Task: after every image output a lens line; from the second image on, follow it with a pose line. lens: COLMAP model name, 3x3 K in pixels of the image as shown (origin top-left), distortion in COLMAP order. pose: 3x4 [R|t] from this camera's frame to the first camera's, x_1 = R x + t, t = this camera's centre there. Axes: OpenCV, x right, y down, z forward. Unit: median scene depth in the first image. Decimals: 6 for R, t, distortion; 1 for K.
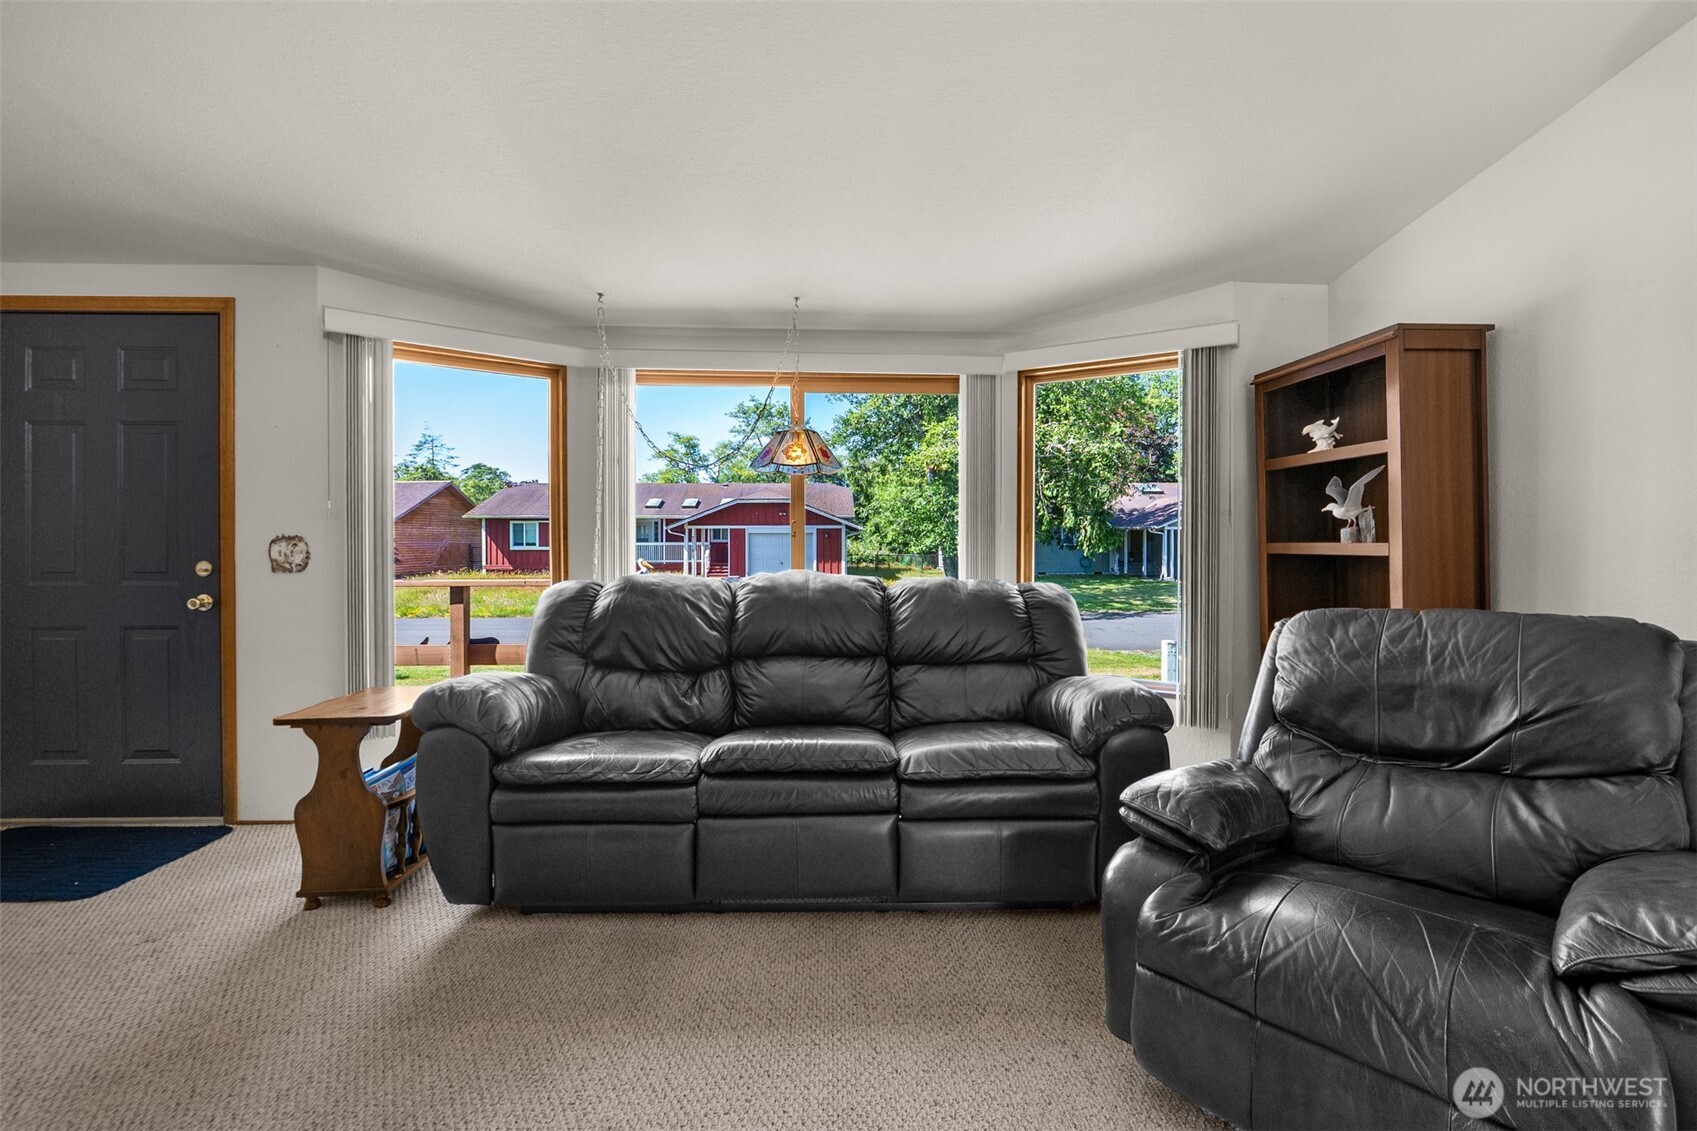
lens RADIAL K [[720.1, 0, 851.1], [0, 720.1, 565.3], [0, 0, 1]] dist [0.003404, 0.001190]
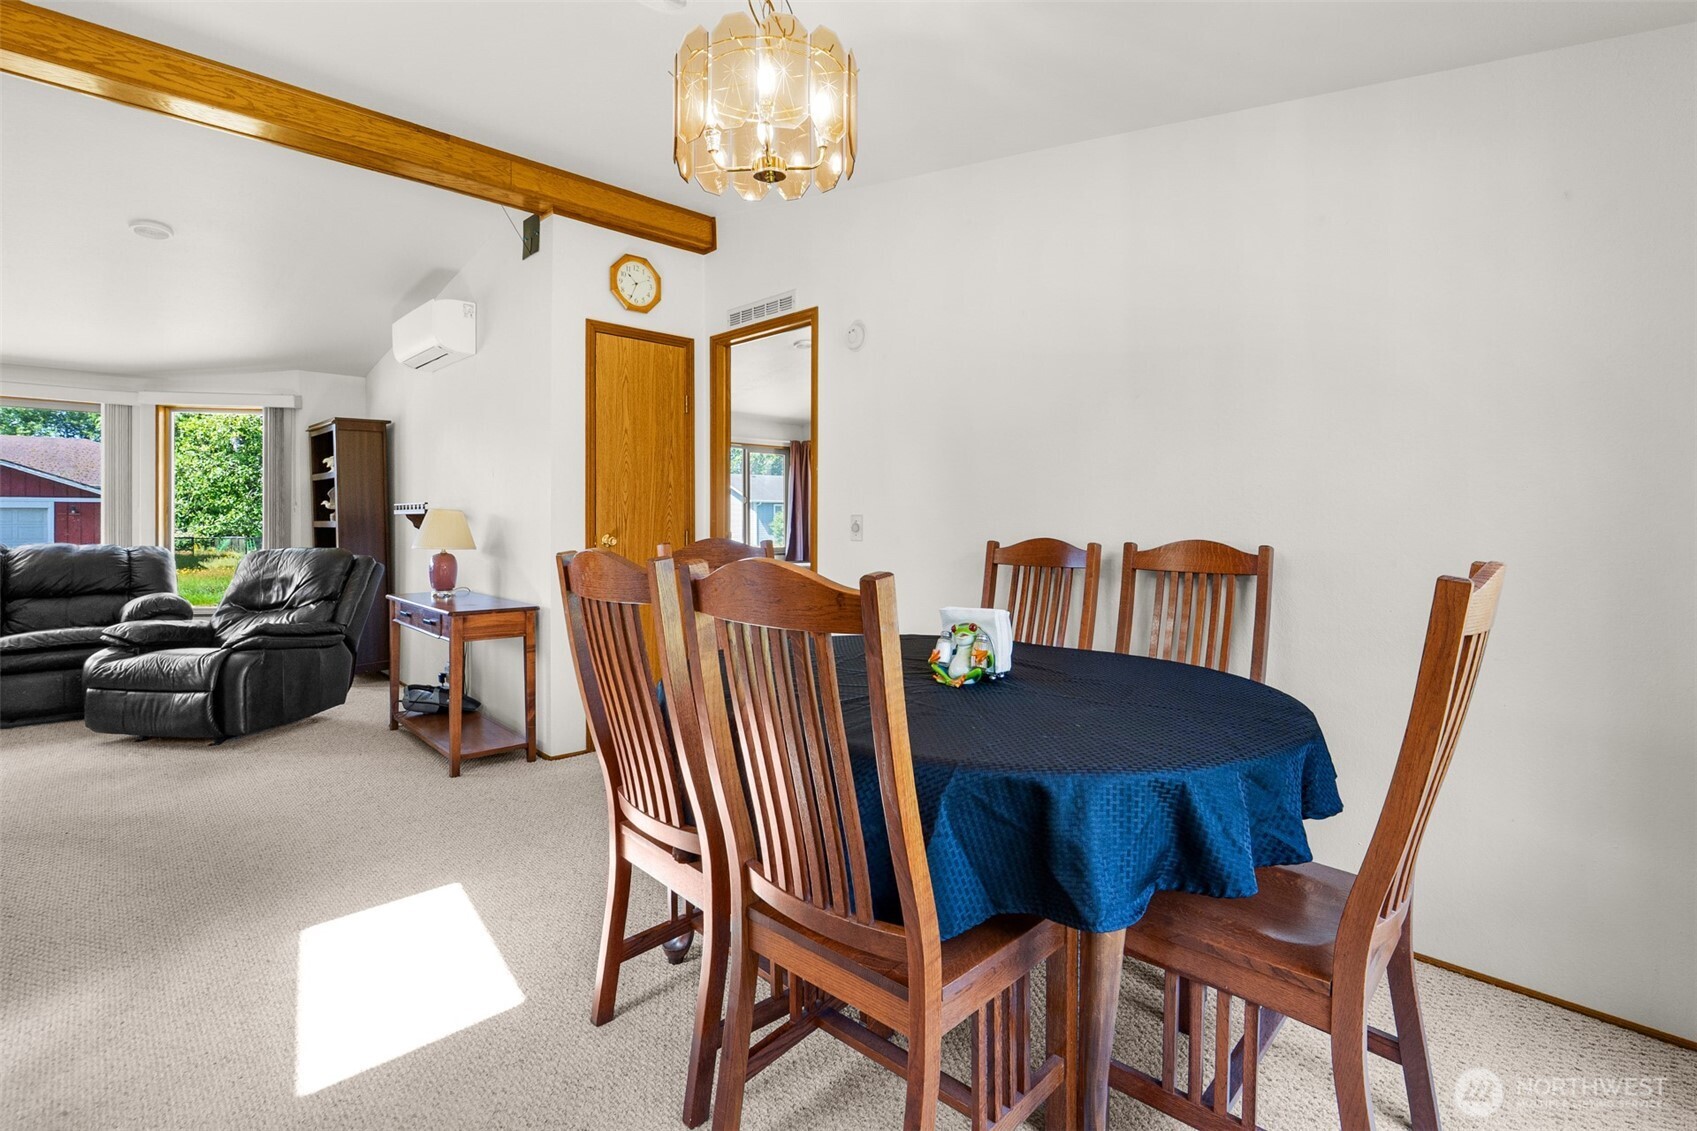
lens RADIAL K [[793.5, 0, 849.7], [0, 793.5, 523.3], [0, 0, 1]] dist [-0.000625, -0.000589]
pose [[0.753248, 0.000164, 0.657736, 0.303754], [0.019094, 0.999573, -0.022115, 0.048333], [-0.657459, 0.029217, 0.752923, -1.475181]]
